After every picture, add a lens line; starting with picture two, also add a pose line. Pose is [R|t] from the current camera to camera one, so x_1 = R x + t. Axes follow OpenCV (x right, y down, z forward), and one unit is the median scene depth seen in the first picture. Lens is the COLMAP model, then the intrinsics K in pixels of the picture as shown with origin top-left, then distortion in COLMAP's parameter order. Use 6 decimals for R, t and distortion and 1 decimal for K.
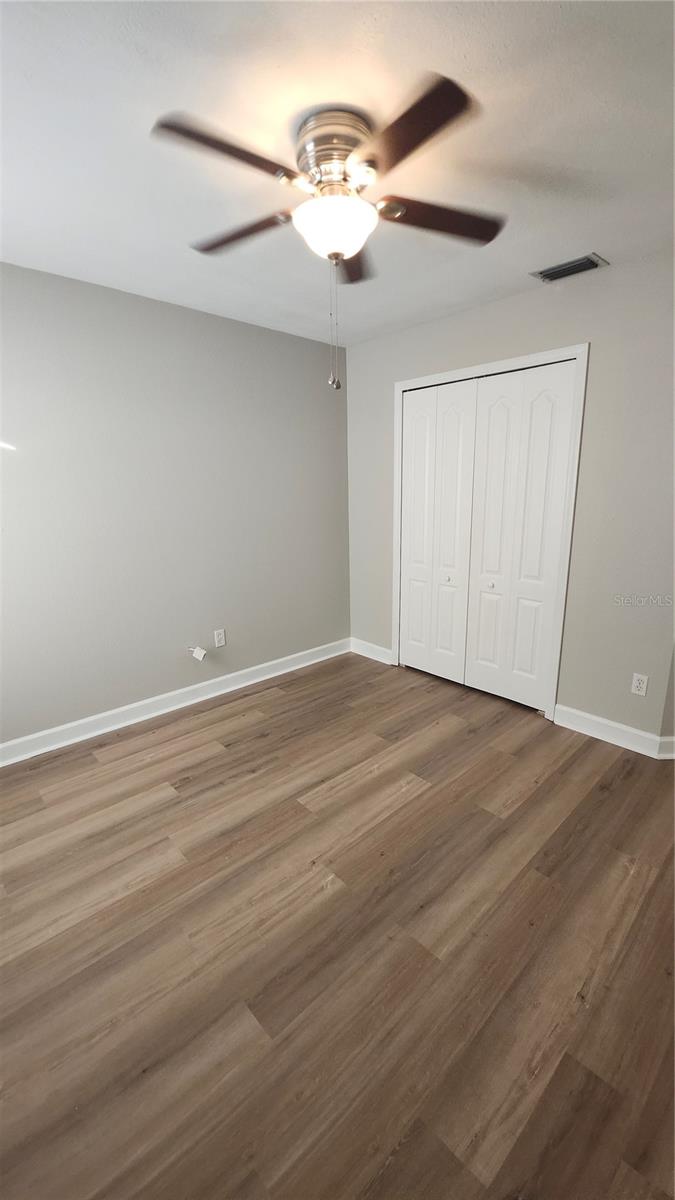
lens RADIAL K [[476.8, 0, 337.5], [0, 476.8, 600.0], [0, 0, 1]] dist [0.000696, -0.013053]
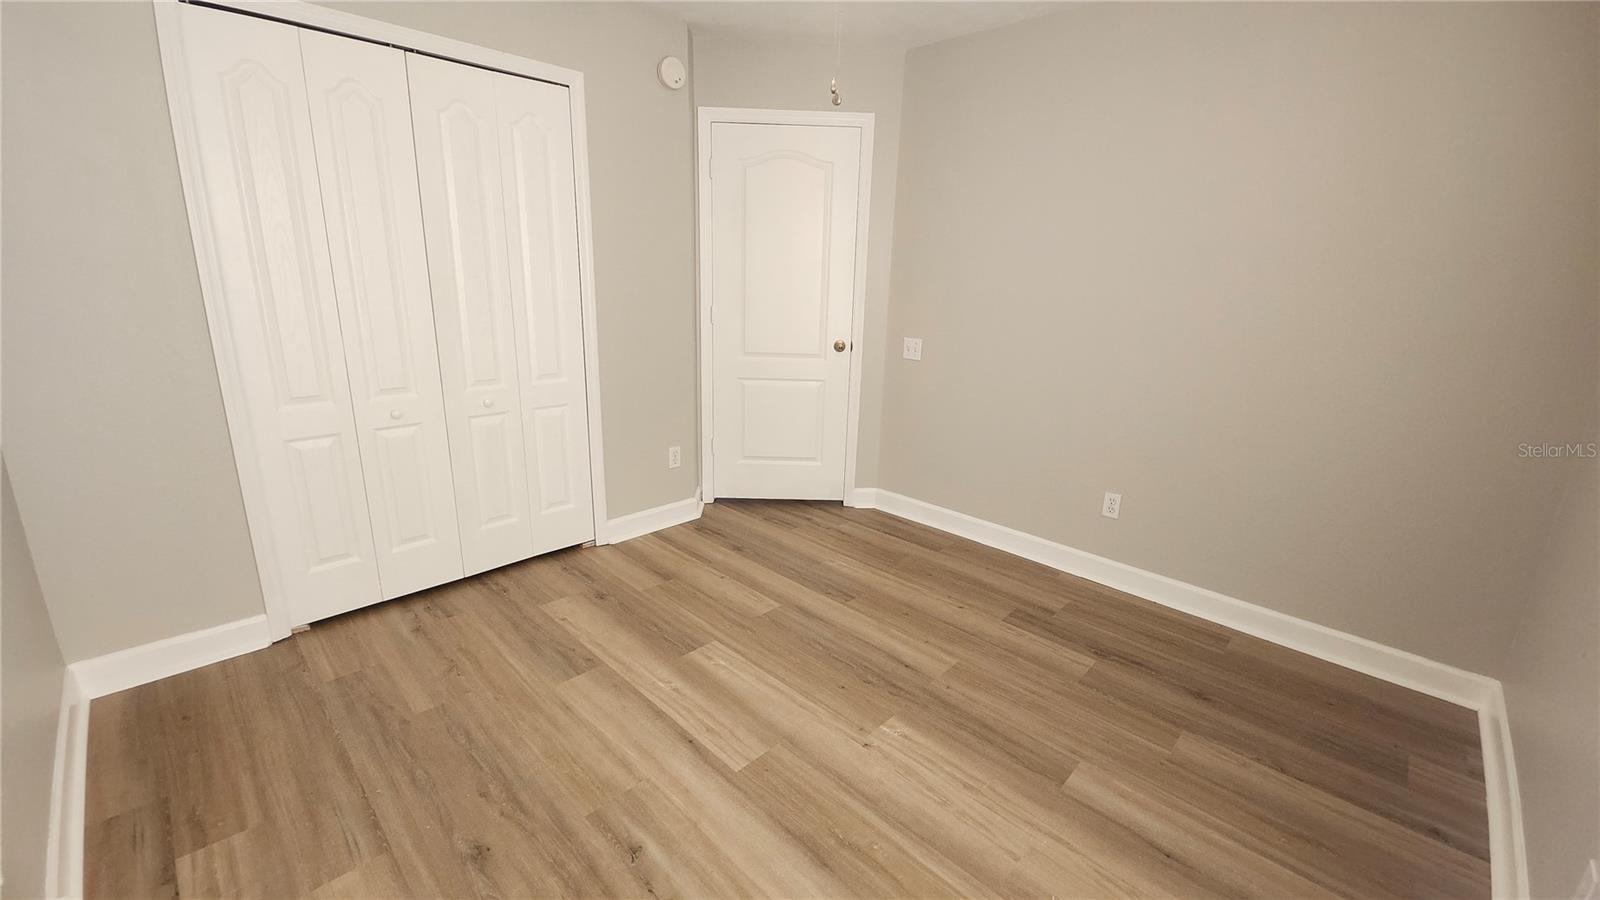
lens RADIAL K [[635.7, 0, 800.0], [0, 635.7, 450.0], [0, 0, 1]] dist [0.000696, -0.013053]
pose [[-0.059351, -0.258608, 0.964157, -0.780056], [0.204651, 0.942192, 0.265314, -0.160867], [-0.977034, 0.213062, -0.002996, 0.868131]]
